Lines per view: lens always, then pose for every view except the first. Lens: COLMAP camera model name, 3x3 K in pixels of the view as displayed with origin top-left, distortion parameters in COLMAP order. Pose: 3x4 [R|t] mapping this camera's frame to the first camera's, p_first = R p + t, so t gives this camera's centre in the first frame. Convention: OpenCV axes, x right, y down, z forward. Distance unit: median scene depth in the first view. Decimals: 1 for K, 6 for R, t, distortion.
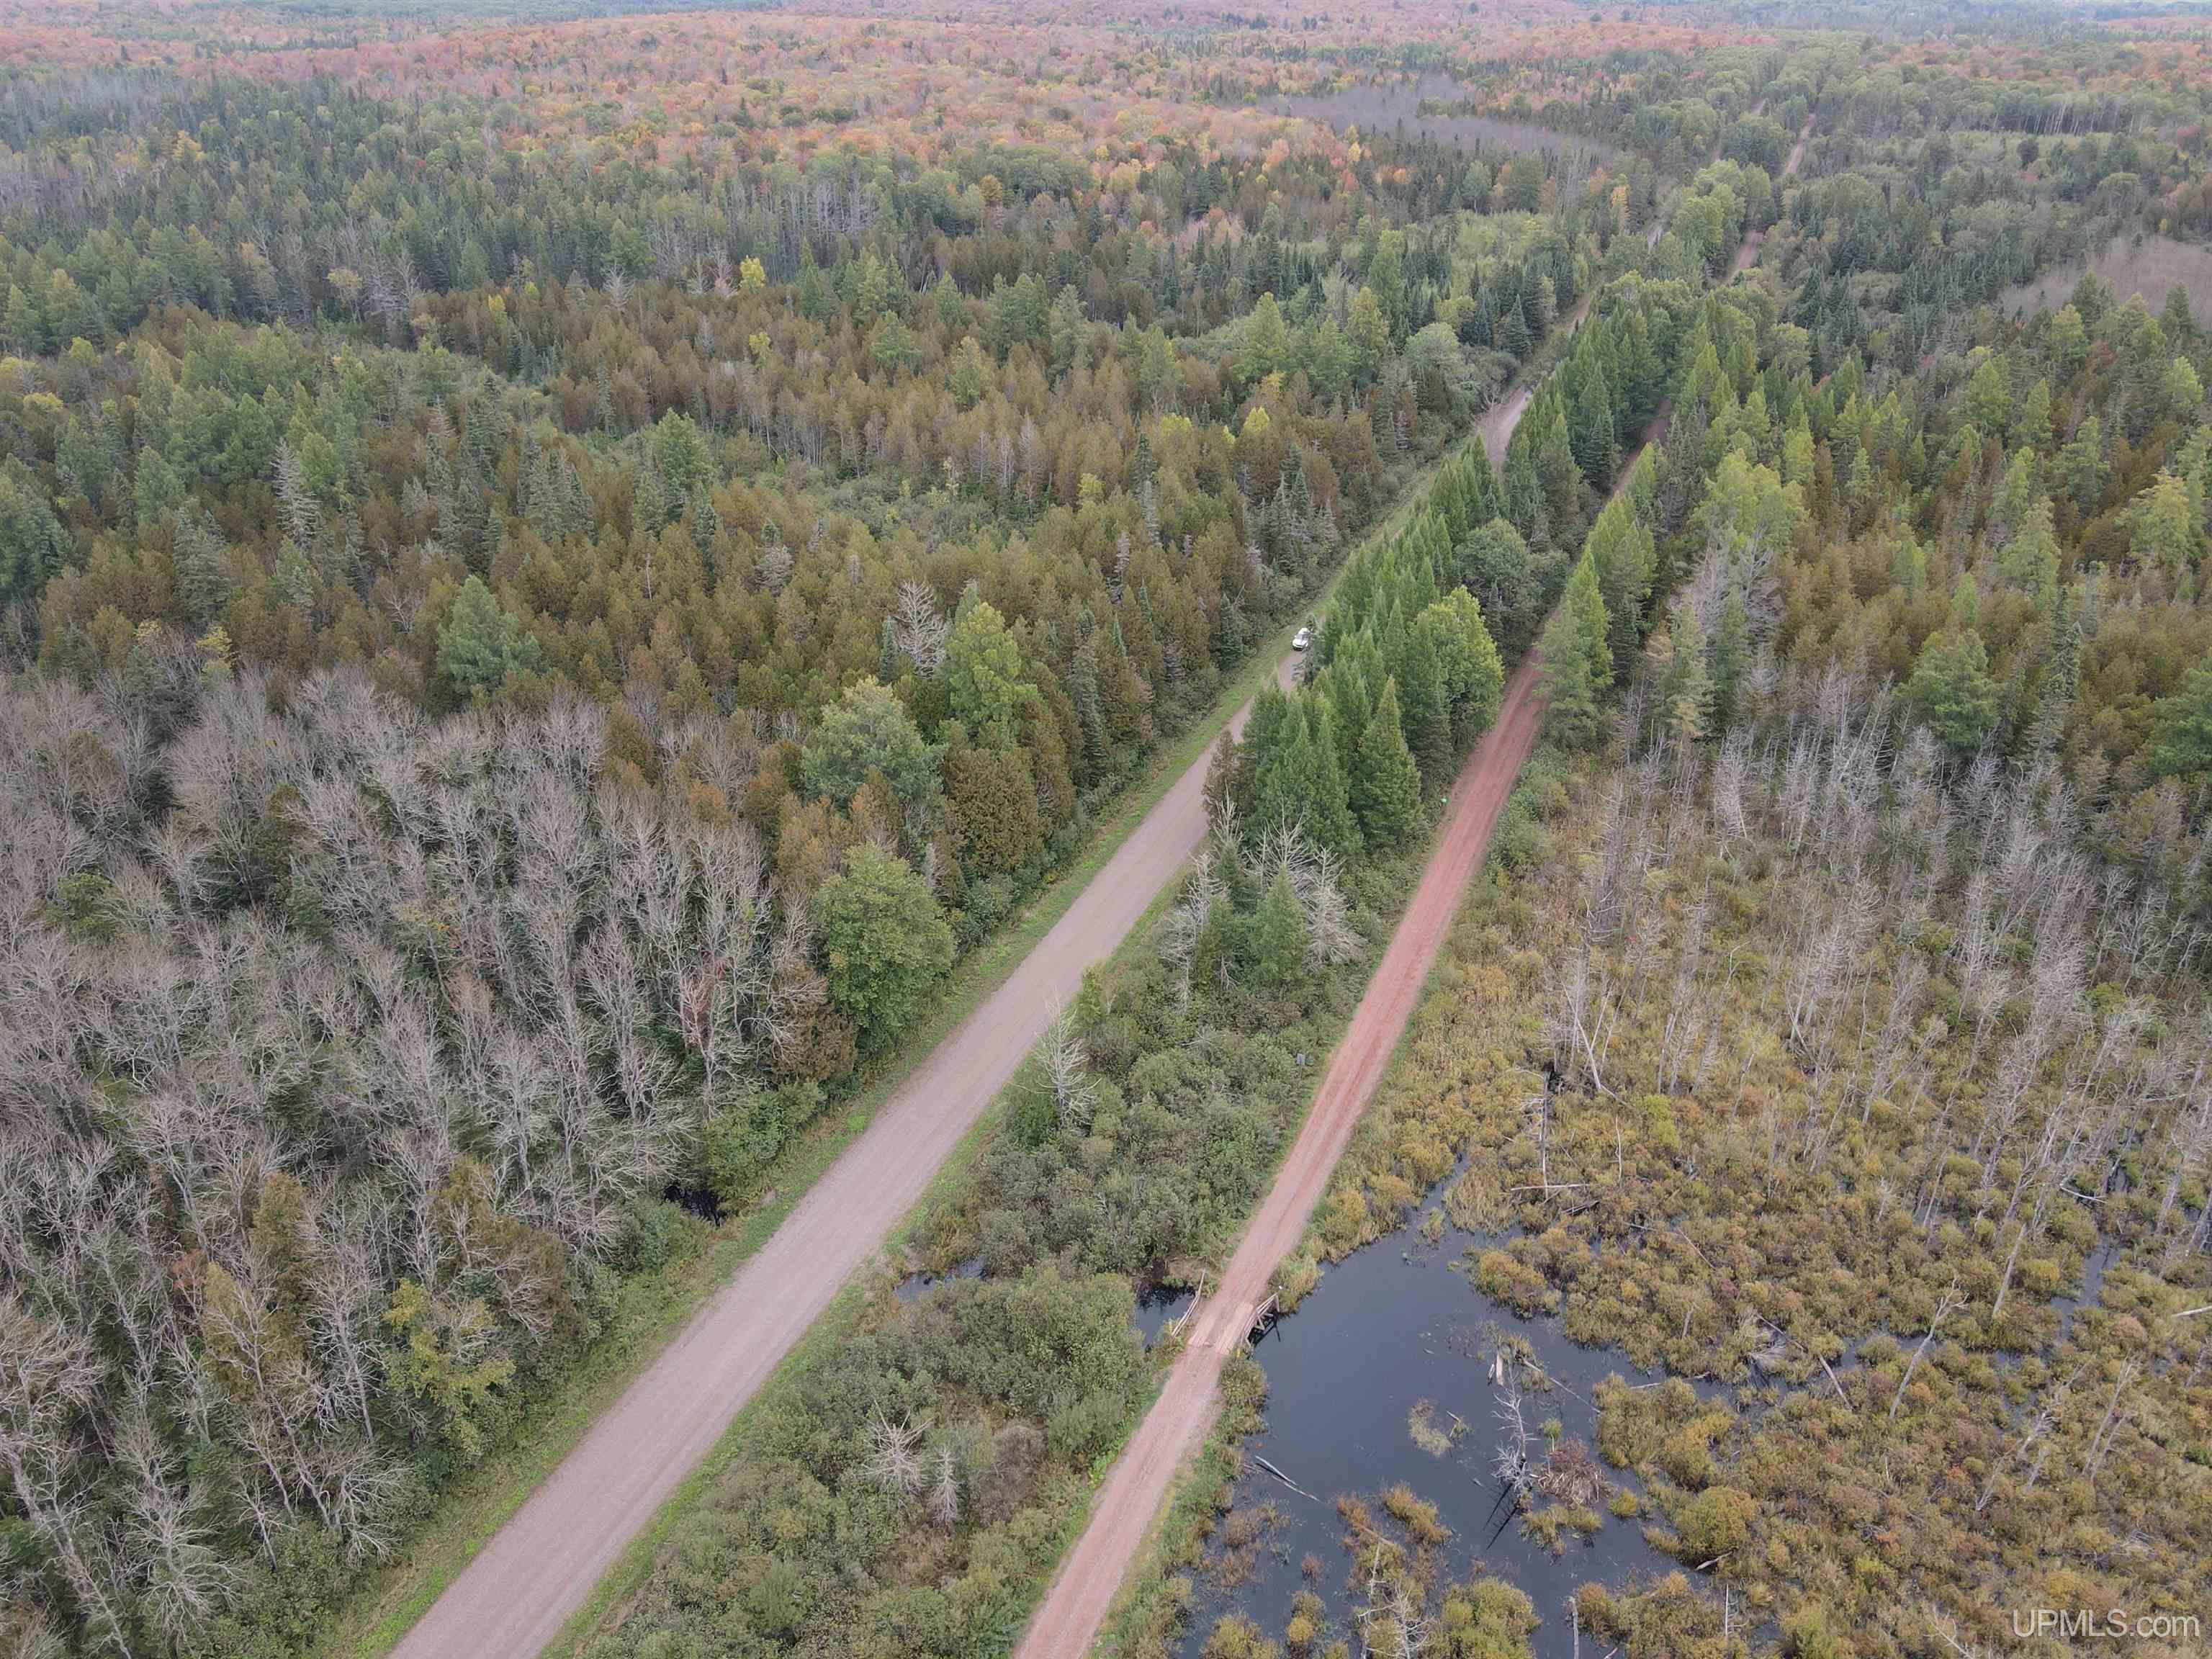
lens RADIAL K [[1636.8, 0, 1106.0], [0, 1636.8, 829.5], [0, 0, 1]] dist [0.014932, 0.015101]
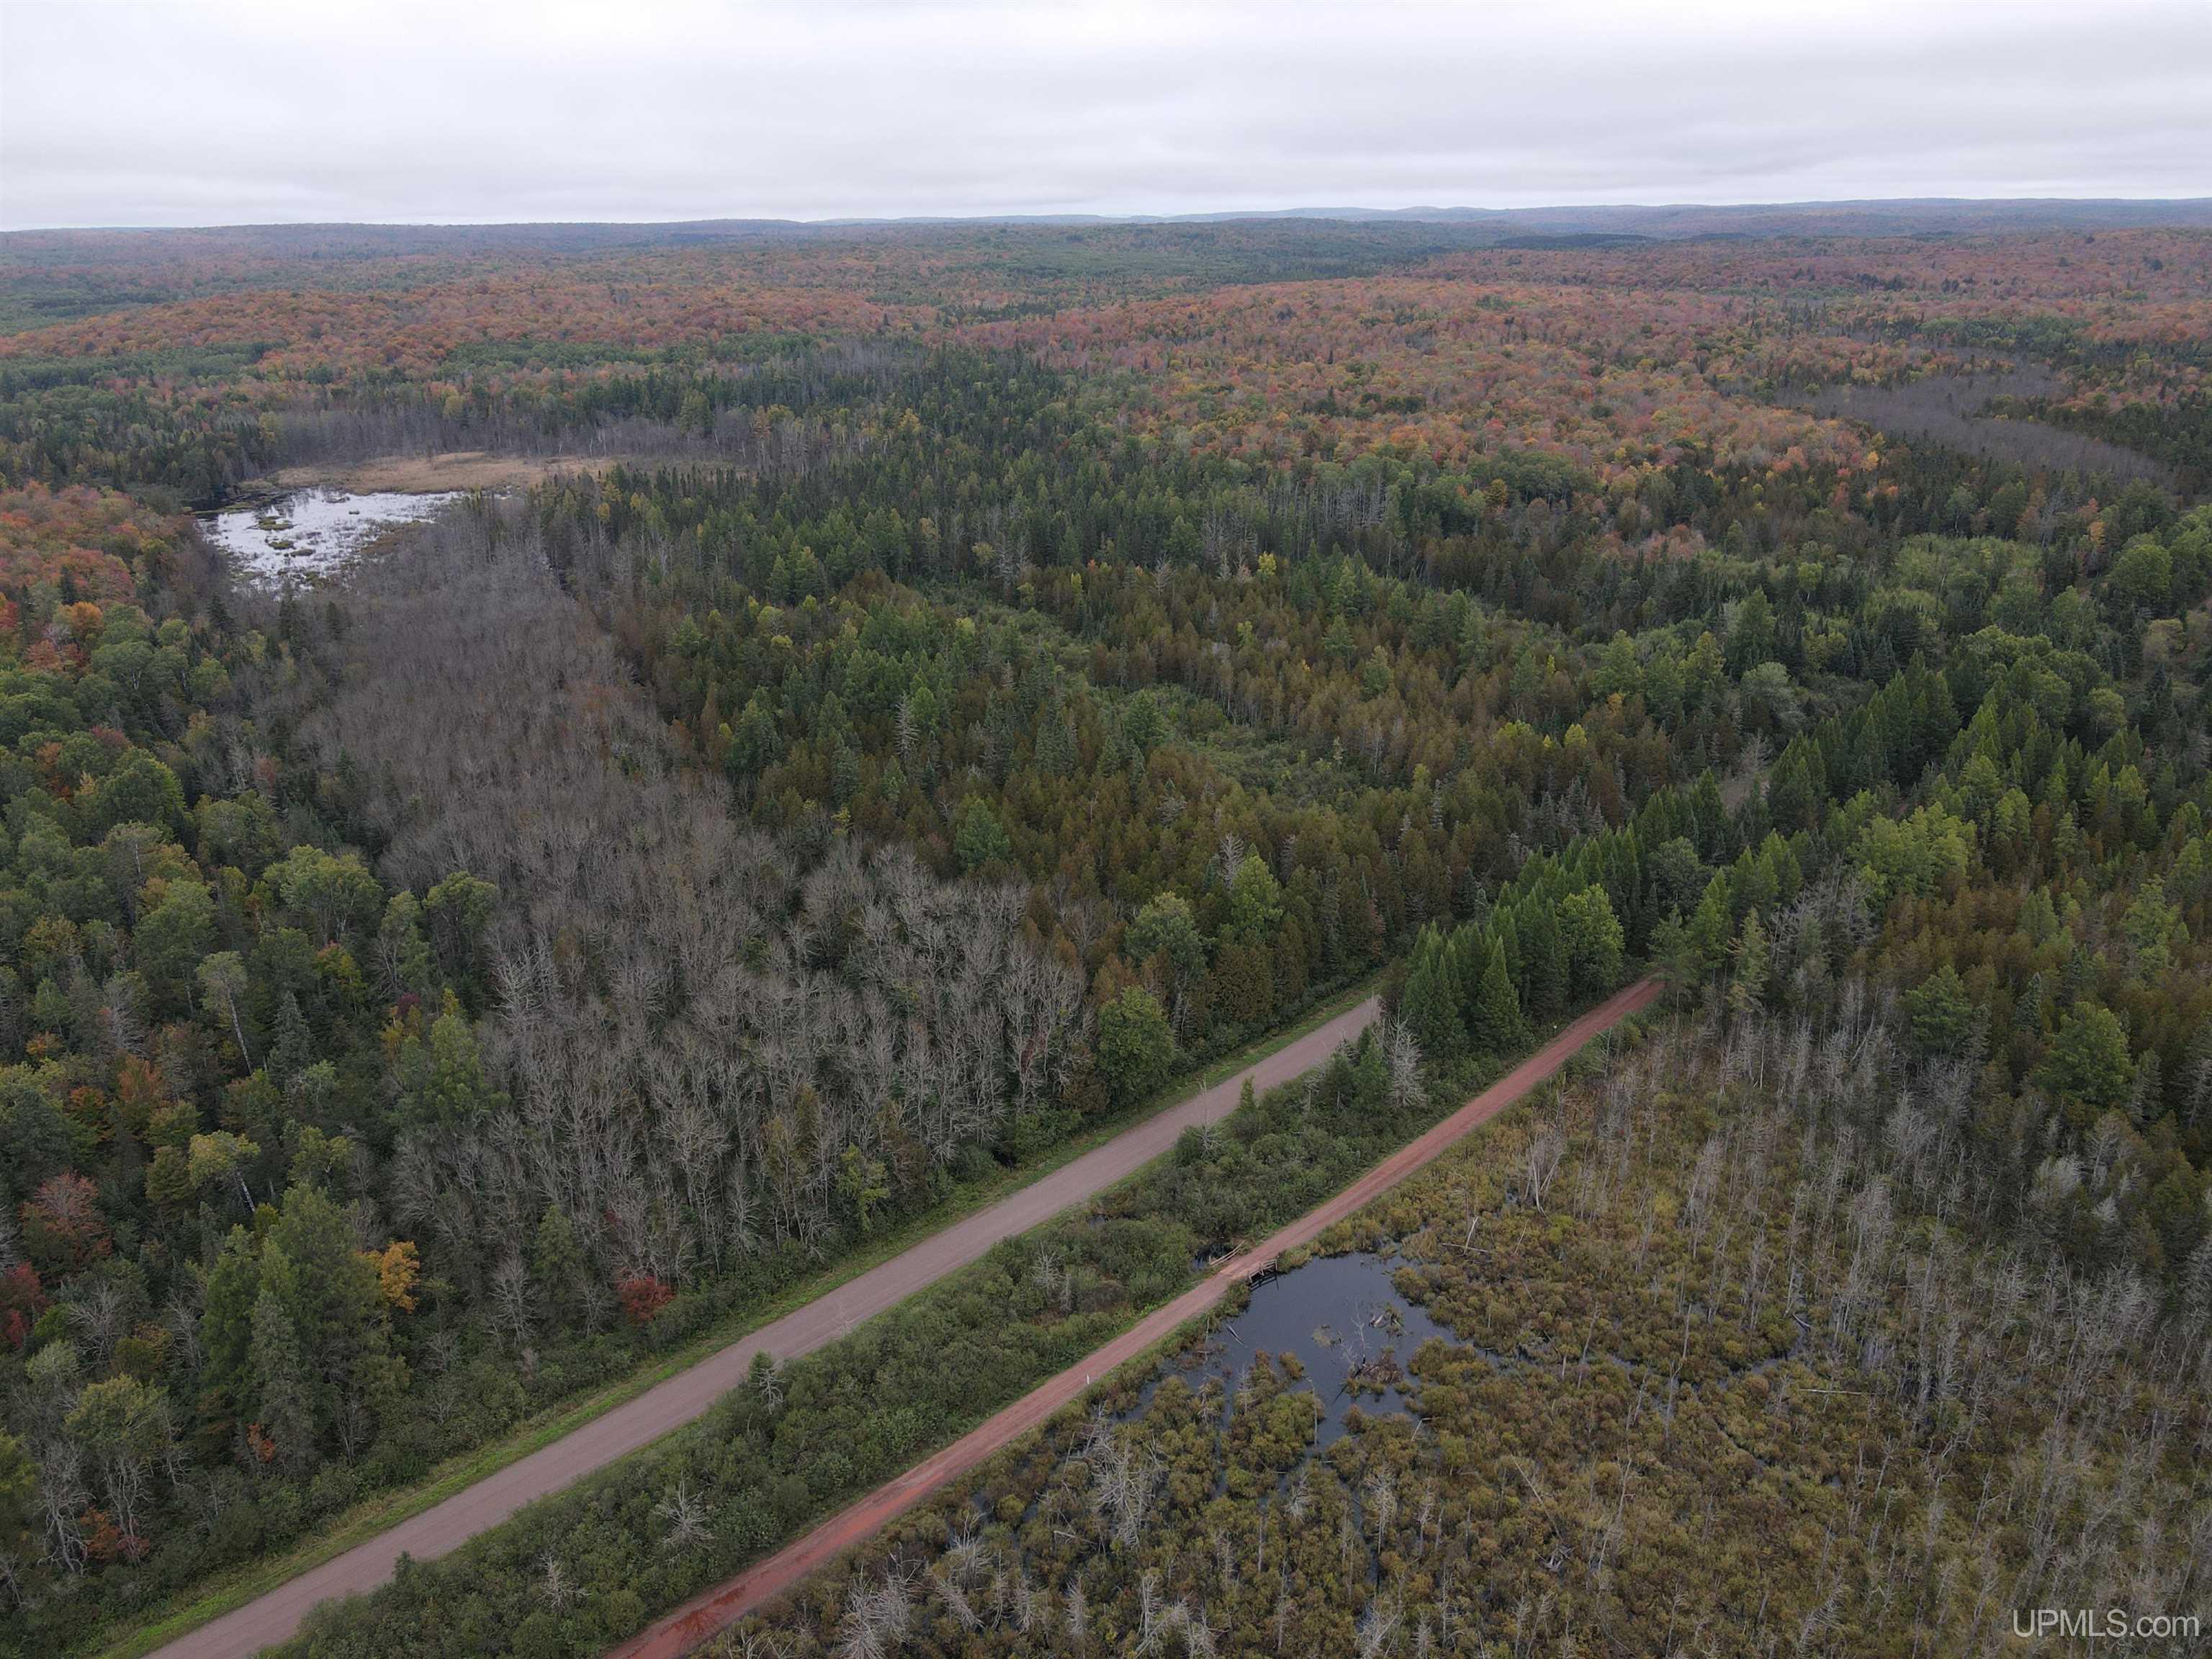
lens RADIAL K [[1666.3, 0, 1106.0], [0, 1666.3, 829.5], [0, 0, 1]] dist [-0.041461, 0.210194]
pose [[0.931104, 0.123897, -0.343067, 0.314922], [-0.162586, 0.982914, -0.086292, 0.002322], [0.326514, 0.136125, 0.935339, -0.535460]]
